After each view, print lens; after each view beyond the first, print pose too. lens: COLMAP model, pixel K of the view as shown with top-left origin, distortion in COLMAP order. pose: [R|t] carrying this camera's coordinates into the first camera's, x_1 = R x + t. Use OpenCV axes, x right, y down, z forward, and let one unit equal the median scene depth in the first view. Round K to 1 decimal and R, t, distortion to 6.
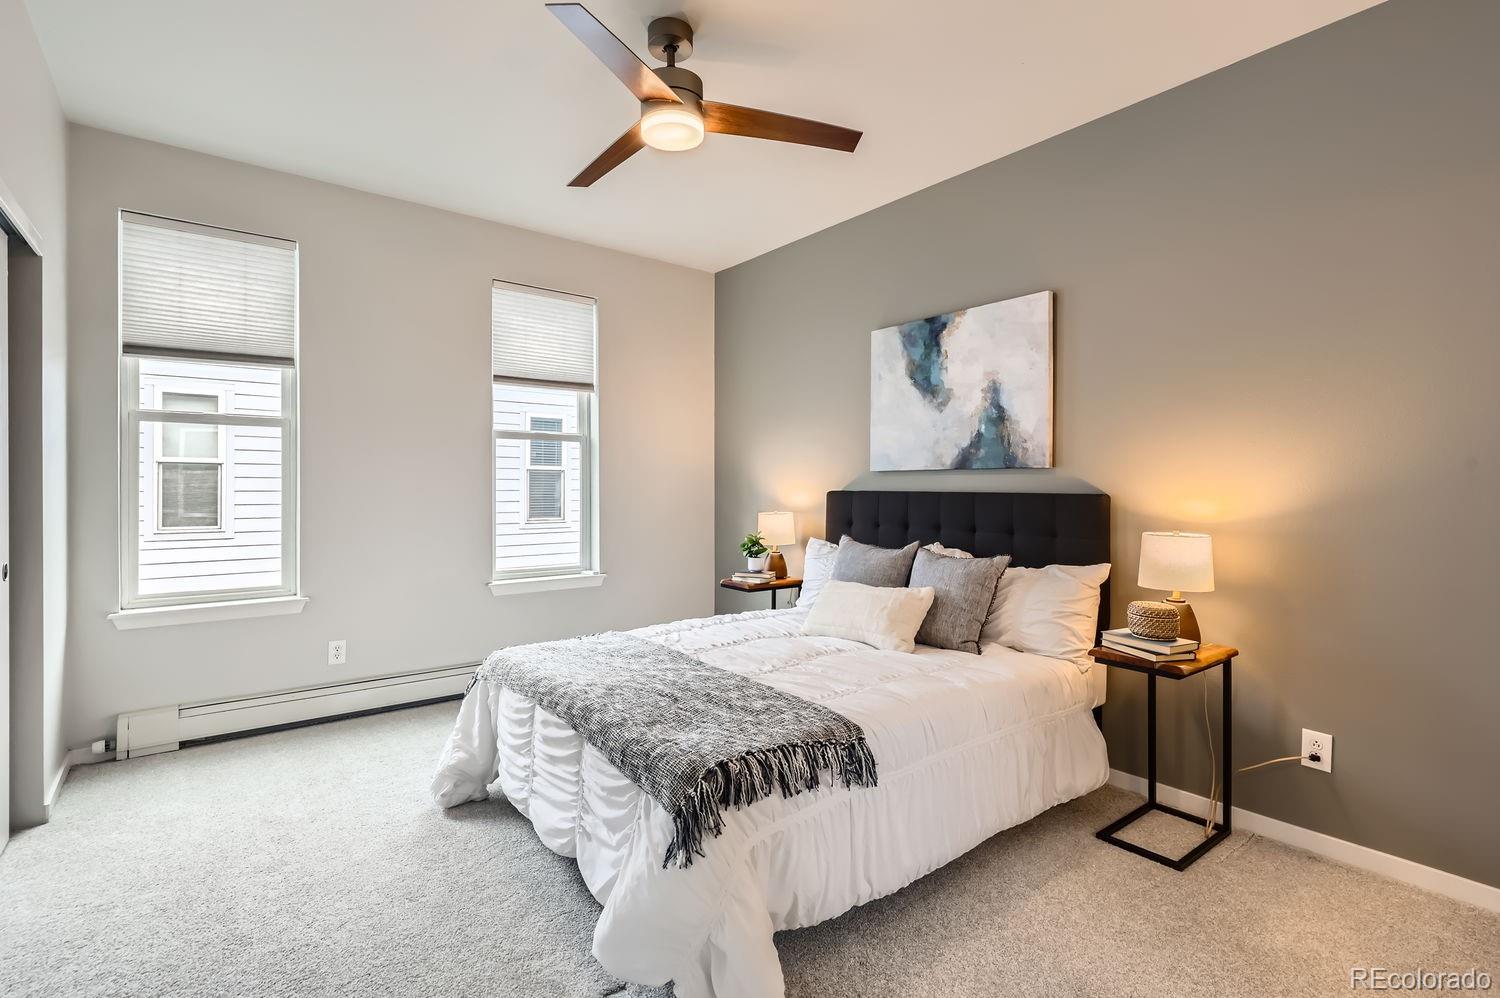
lens RADIAL K [[688.5, 0, 749.5], [0, 688.5, 494.7], [0, 0, 1]] dist [0.004398, 0.000682]
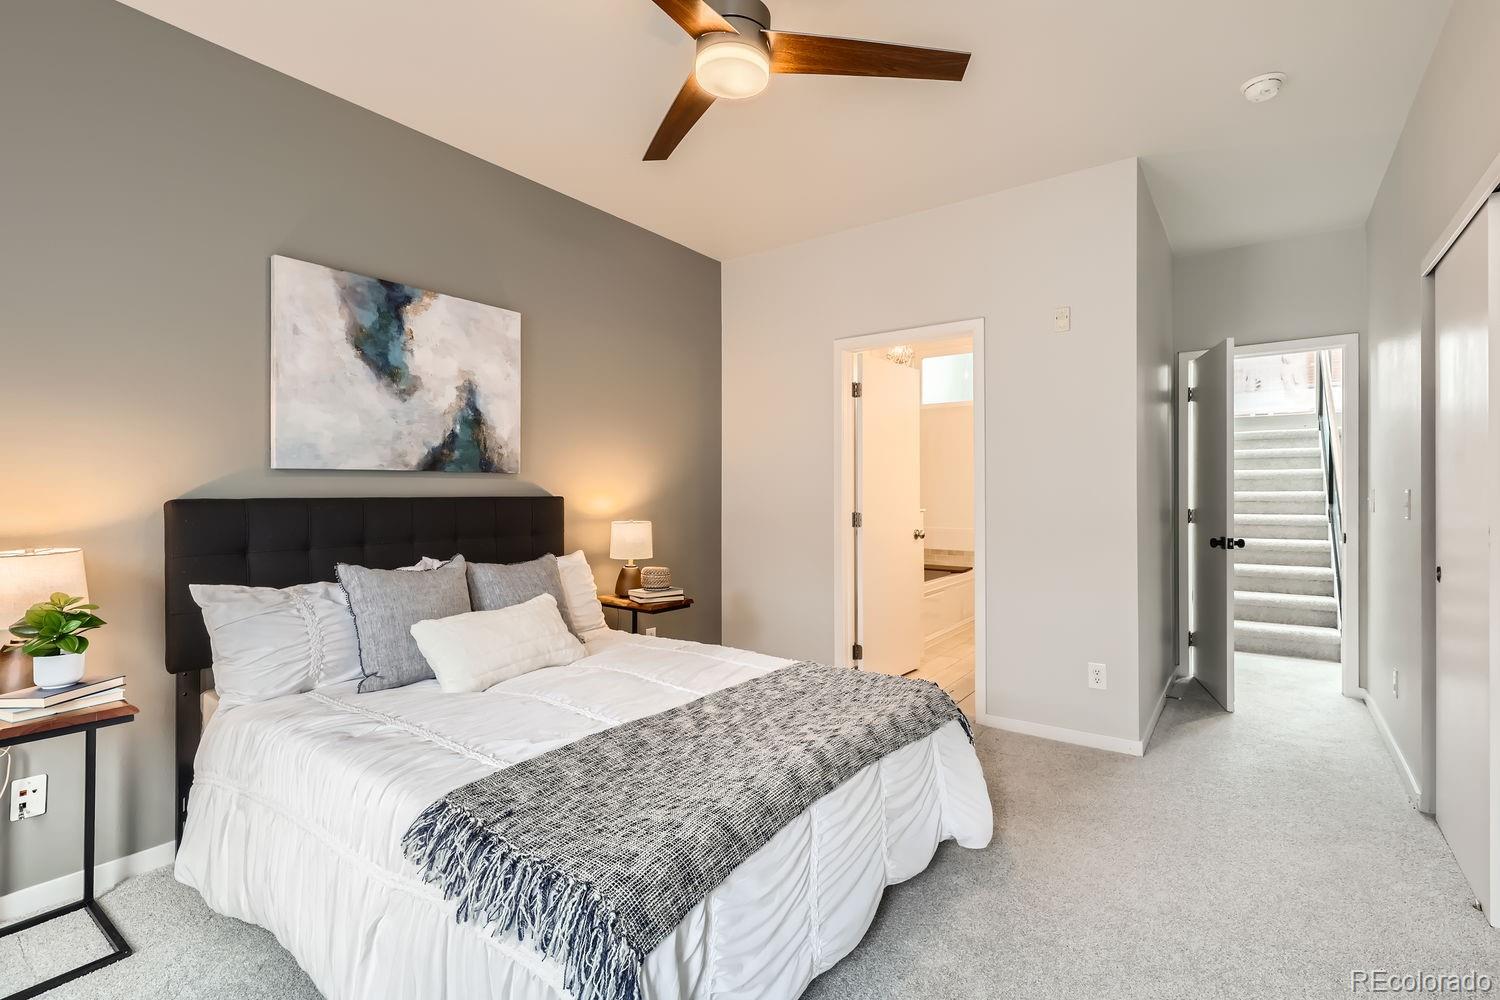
lens RADIAL K [[688.5, 0, 751.8], [0, 688.5, 488.9], [0, 0, 1]] dist [0.004398, 0.000682]
pose [[-0.261863, 0.001528, 0.965104, -0.656969], [0.015674, 0.999874, 0.002670, -0.010445], [-0.964978, 0.015826, -0.261854, 0.844795]]
